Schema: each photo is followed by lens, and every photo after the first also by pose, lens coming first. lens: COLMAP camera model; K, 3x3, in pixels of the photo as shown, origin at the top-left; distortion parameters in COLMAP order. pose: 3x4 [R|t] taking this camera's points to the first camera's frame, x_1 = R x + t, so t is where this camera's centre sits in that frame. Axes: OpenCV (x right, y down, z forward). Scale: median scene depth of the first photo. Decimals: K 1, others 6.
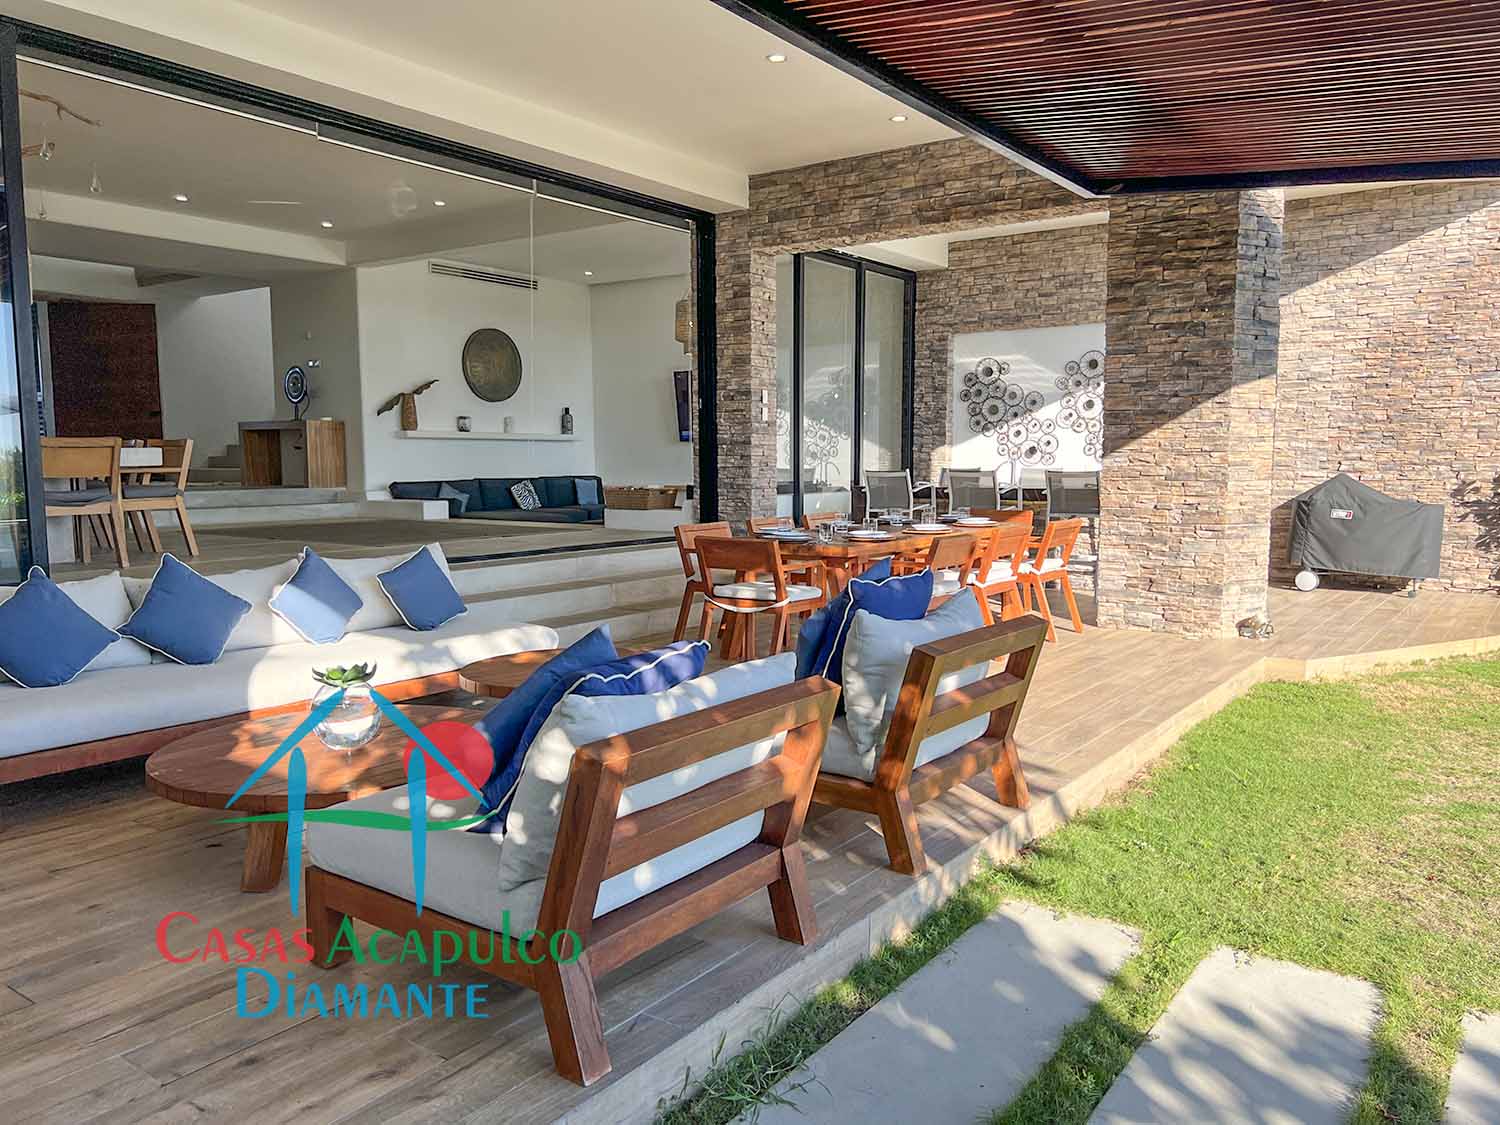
lens RADIAL K [[1123.6, 0, 748.1], [0, 1123.6, 570.4], [0, 0, 1]] dist [0.079927, -0.113213]
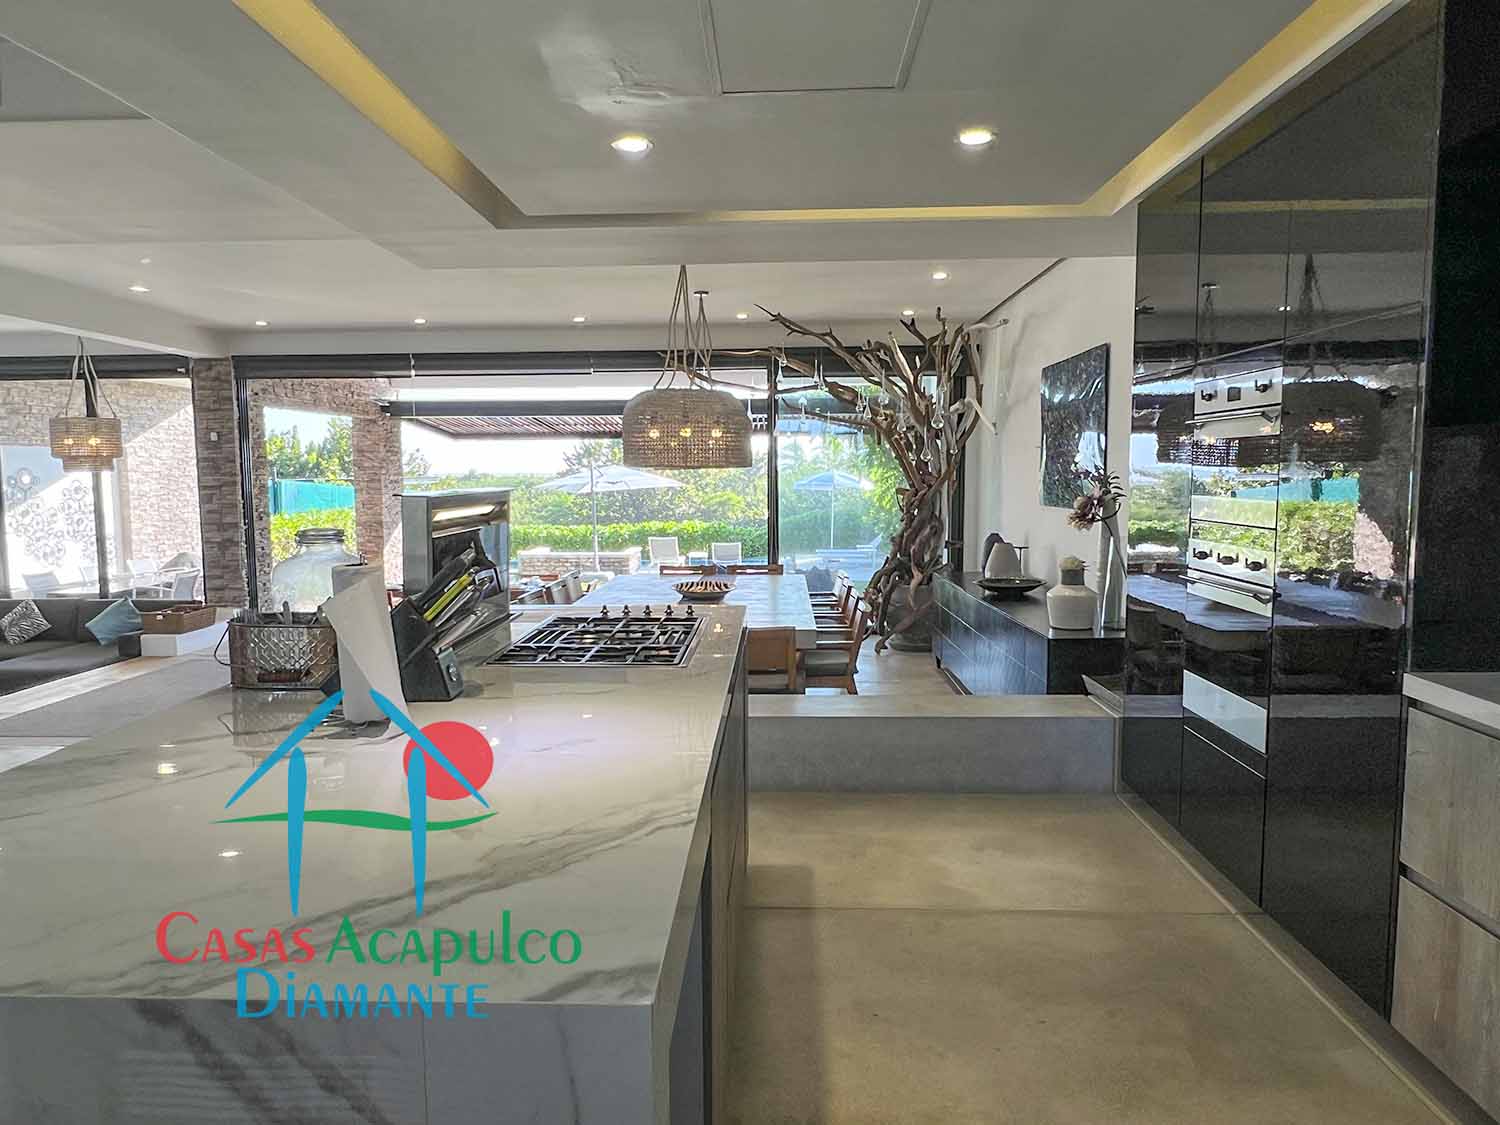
lens RADIAL K [[1004.0, 0, 744.7], [0, 1004.0, 570.2], [0, 0, 1]] dist [-0.004613, -0.001531]
pose [[-0.549125, -0.074699, 0.832395, -1.019680], [0.095840, 0.983798, 0.151511, -0.178938], [-0.830227, 0.162975, -0.533069, 0.969803]]
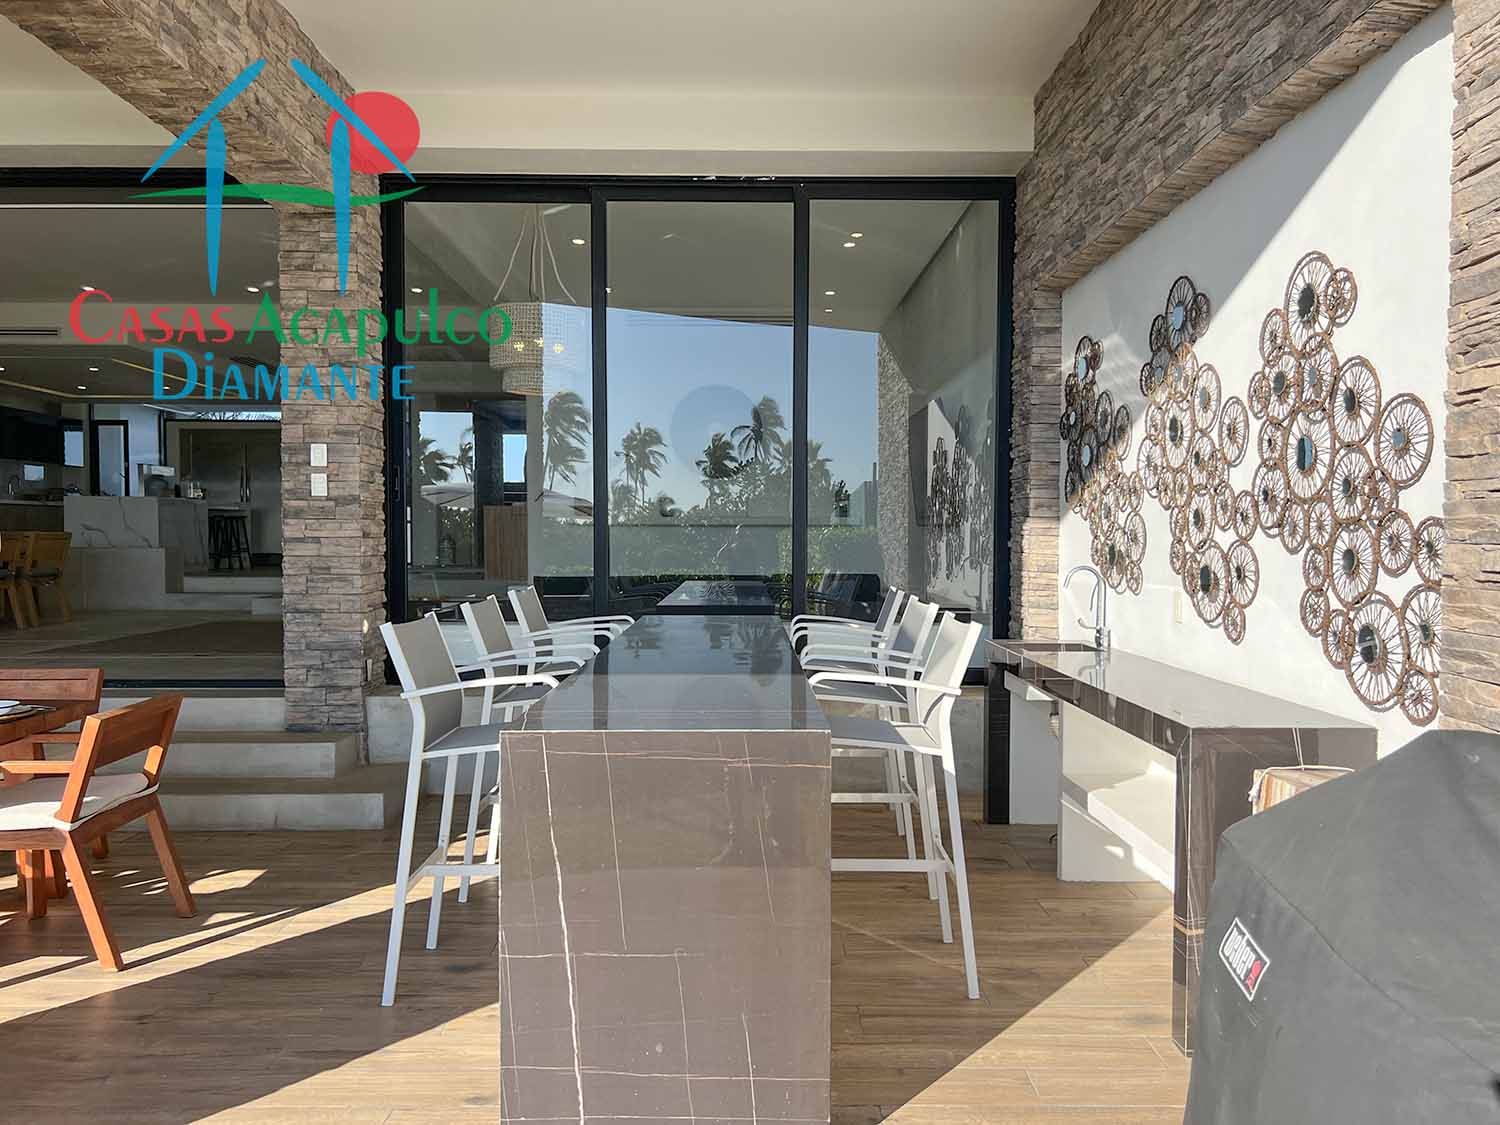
lens RADIAL K [[1123.6, 0, 748.1], [0, 1123.6, 570.4], [0, 0, 1]] dist [0.079927, -0.113213]
pose [[0.570366, 0.032680, -0.820740, 0.525596], [-0.088255, 0.995862, -0.021679, -0.086193], [0.816635, 0.084799, 0.570890, 0.718506]]
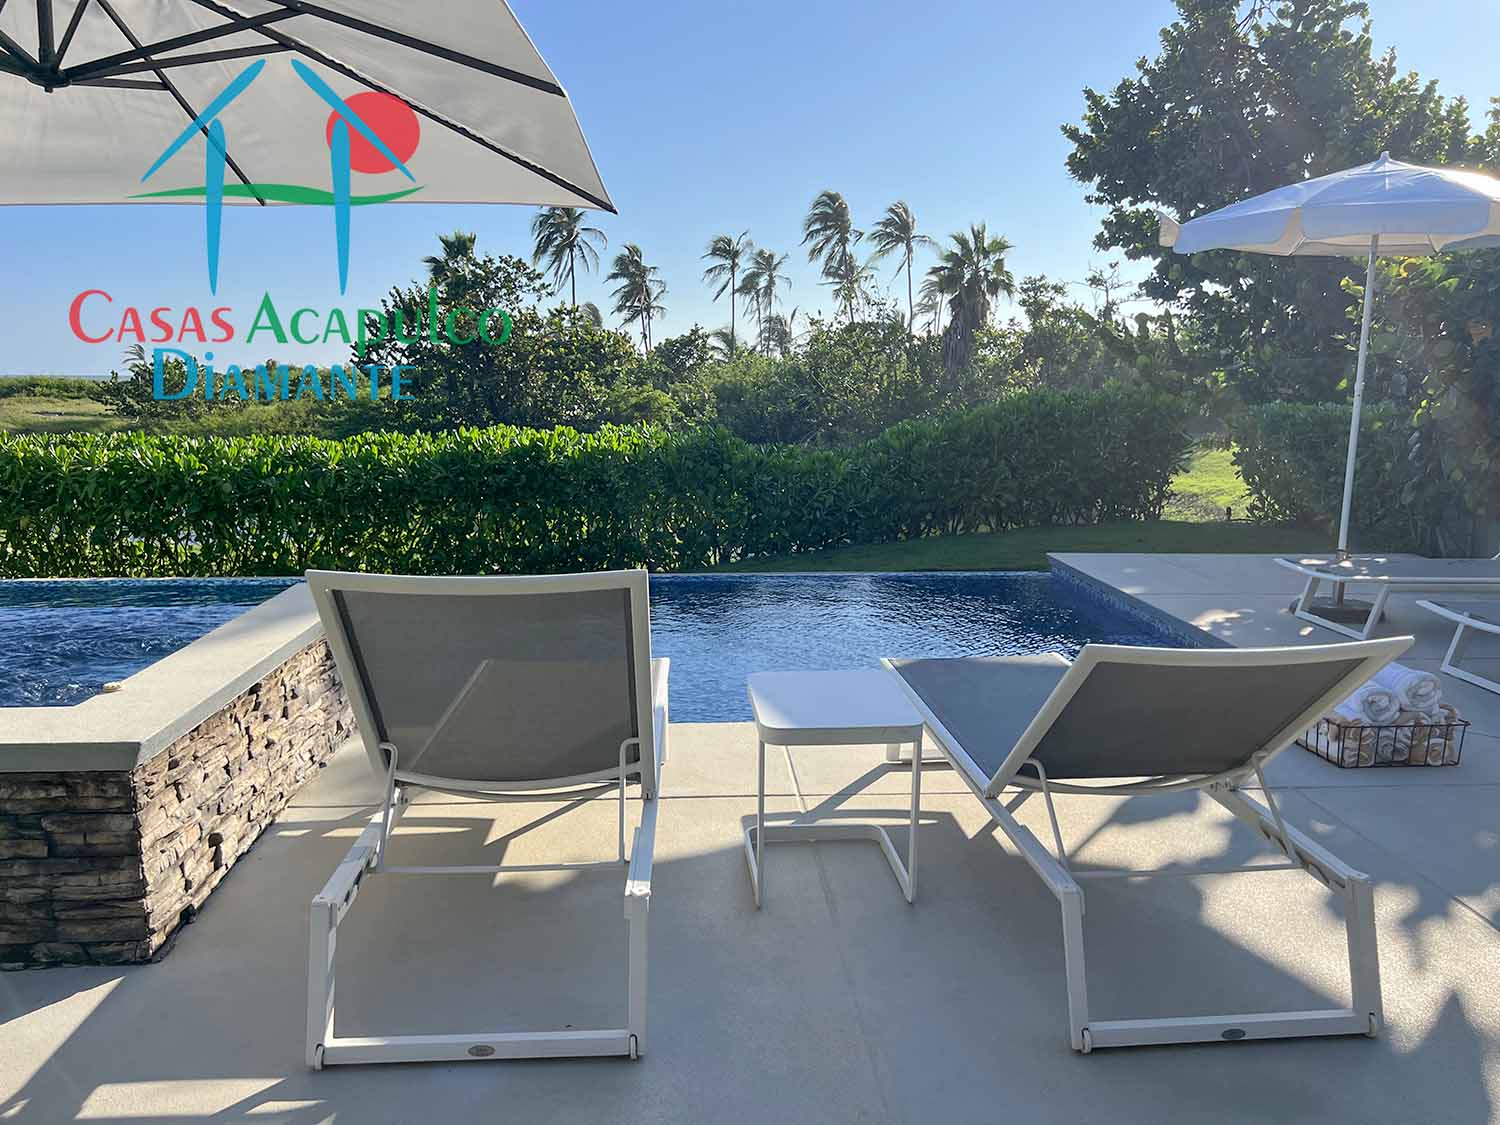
lens RADIAL K [[1127.4, 0, 756.6], [0, 1127.4, 556.5], [0, 0, 1]] dist [0.078470, -0.108946]
pose [[-0.631838, -0.118349, 0.766012, 0.479238], [0.079247, 0.973232, 0.215730, -0.006210], [-0.771039, 0.197010, -0.605546, 0.154023]]
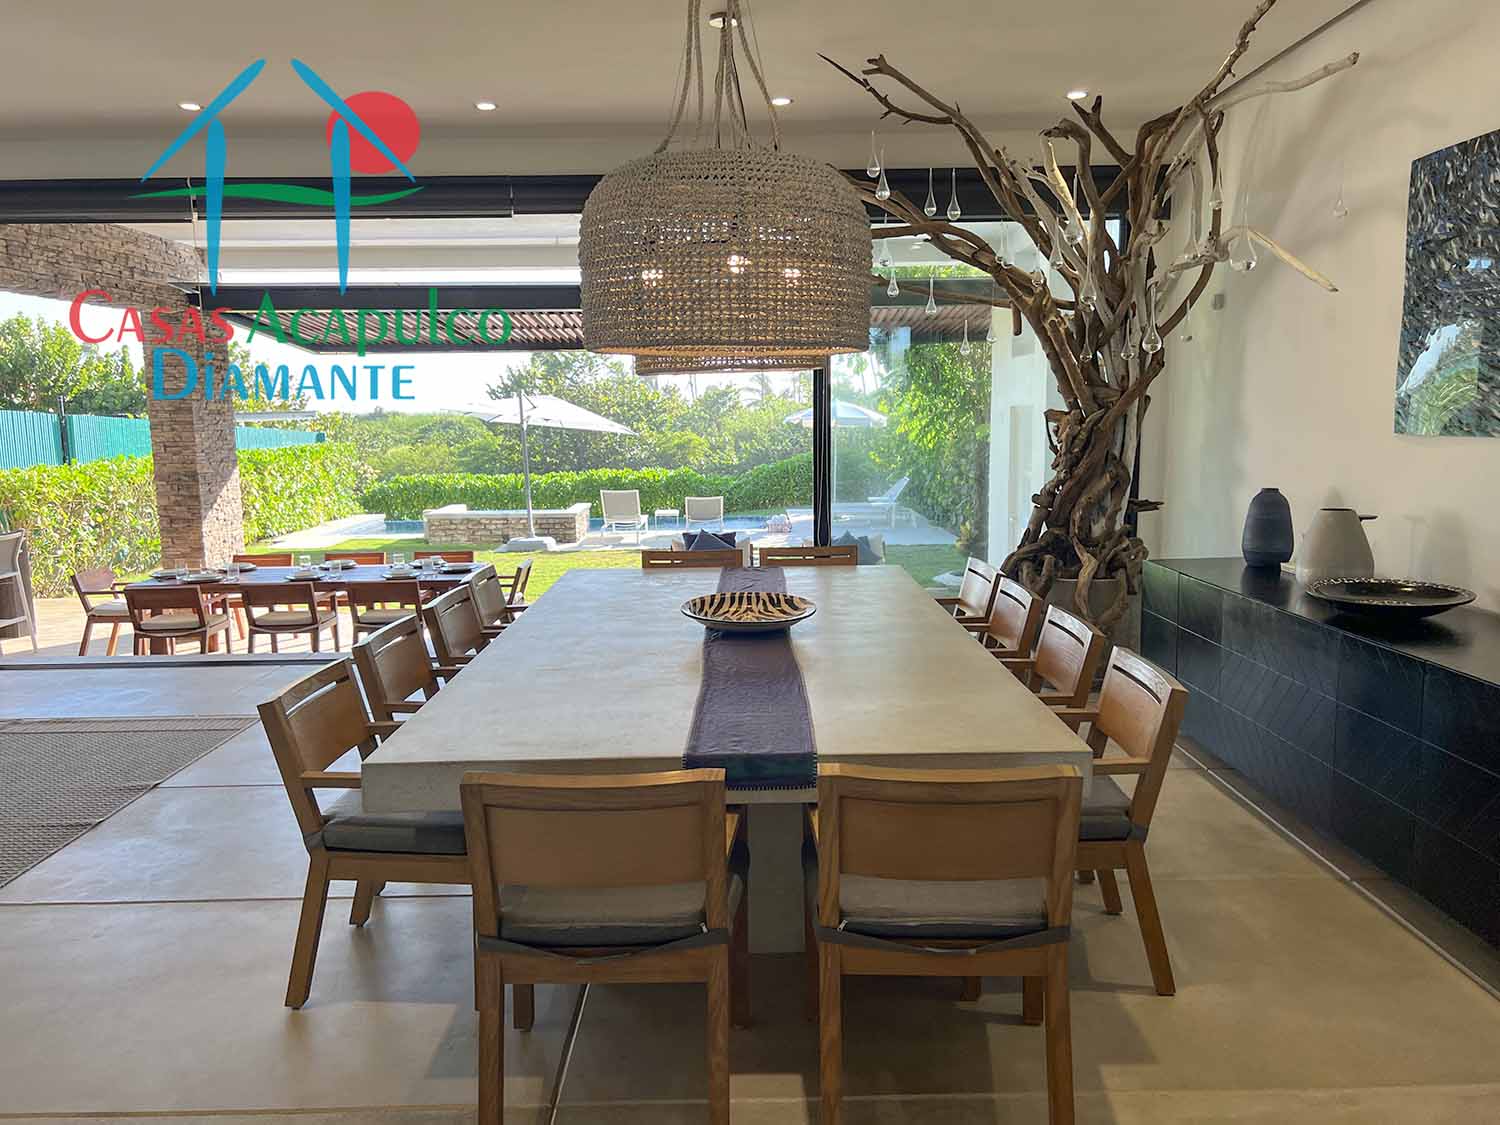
lens RADIAL K [[1127.6, 0, 758.4], [0, 1127.6, 570.7], [0, 0, 1]] dist [0.082703, -0.114283]
pose [[-0.591742, -0.103057, 0.799513, -0.764614], [0.099358, 0.974908, 0.199203, -0.156144], [-0.799981, 0.197315, -0.566655, 0.851614]]
